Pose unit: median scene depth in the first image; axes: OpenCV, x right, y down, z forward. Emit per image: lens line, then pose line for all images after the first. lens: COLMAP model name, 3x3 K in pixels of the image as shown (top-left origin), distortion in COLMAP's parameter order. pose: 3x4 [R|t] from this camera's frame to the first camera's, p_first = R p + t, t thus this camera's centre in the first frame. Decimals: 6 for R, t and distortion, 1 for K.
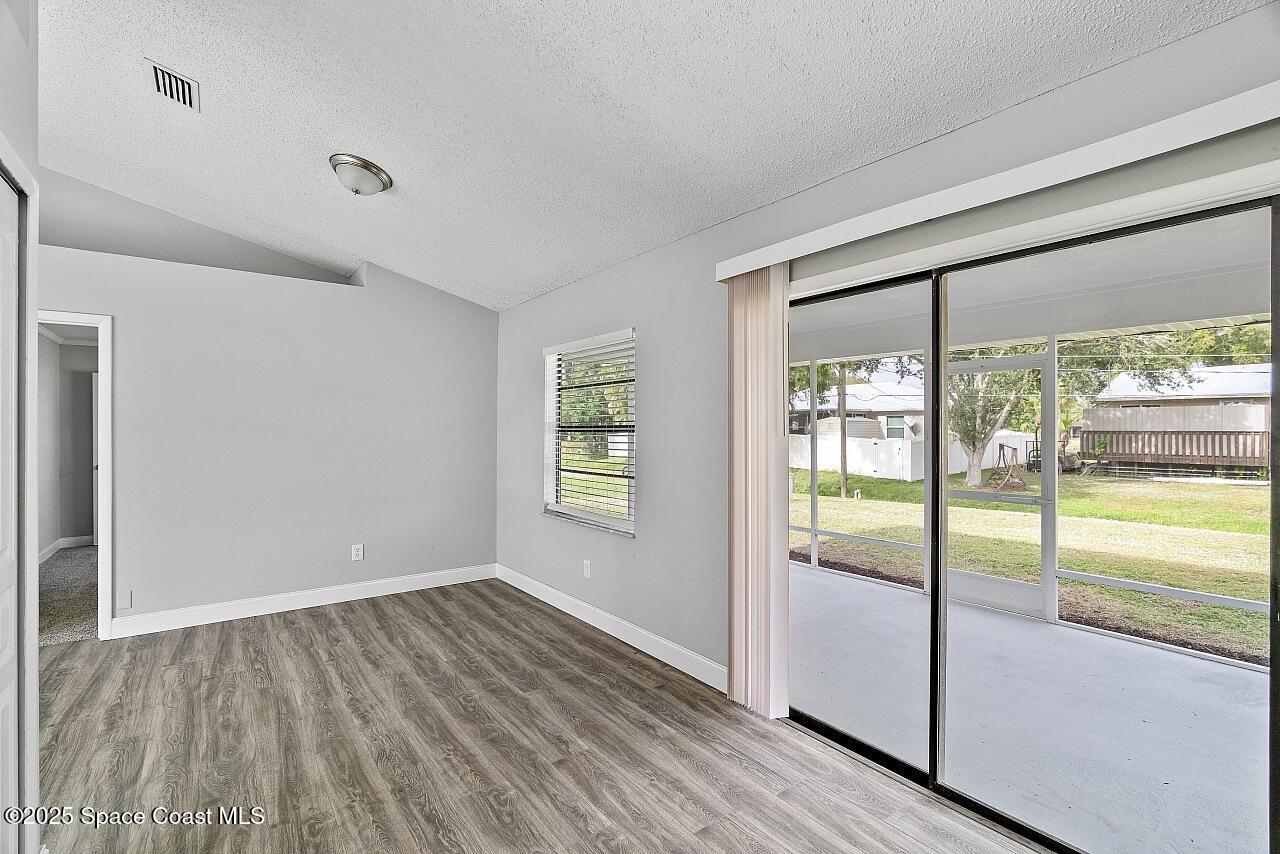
lens RADIAL K [[576.5, 0, 637.5], [0, 576.5, 431.4], [0, 0, 1]] dist [-0.003925, 0.000494]
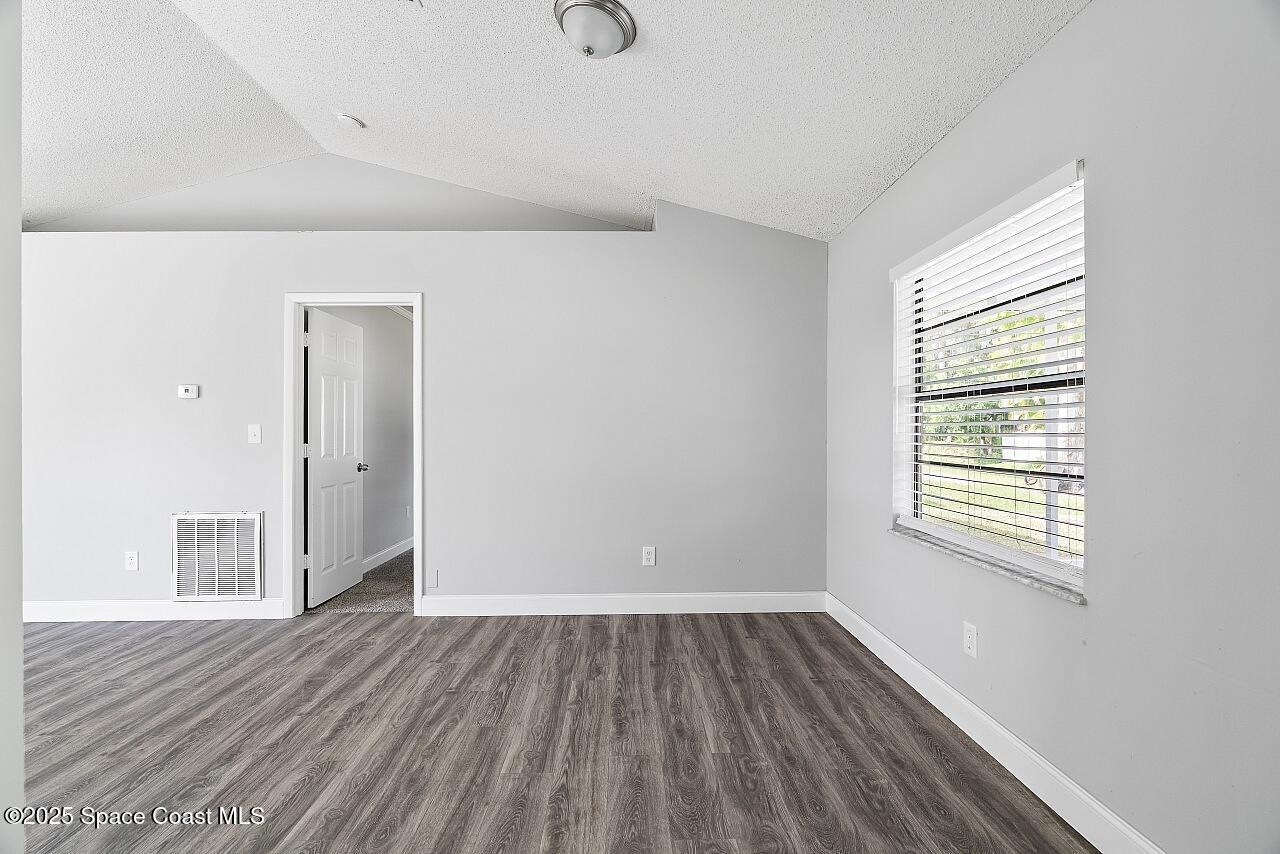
lens RADIAL K [[576.5, 0, 637.5], [0, 576.5, 431.4], [0, 0, 1]] dist [-0.003925, 0.000494]
pose [[0.816883, -0.001880, -0.576800, -0.031389], [-0.000171, 0.999994, -0.003502, 0.042808], [0.576803, 0.002960, 0.816878, 0.389595]]
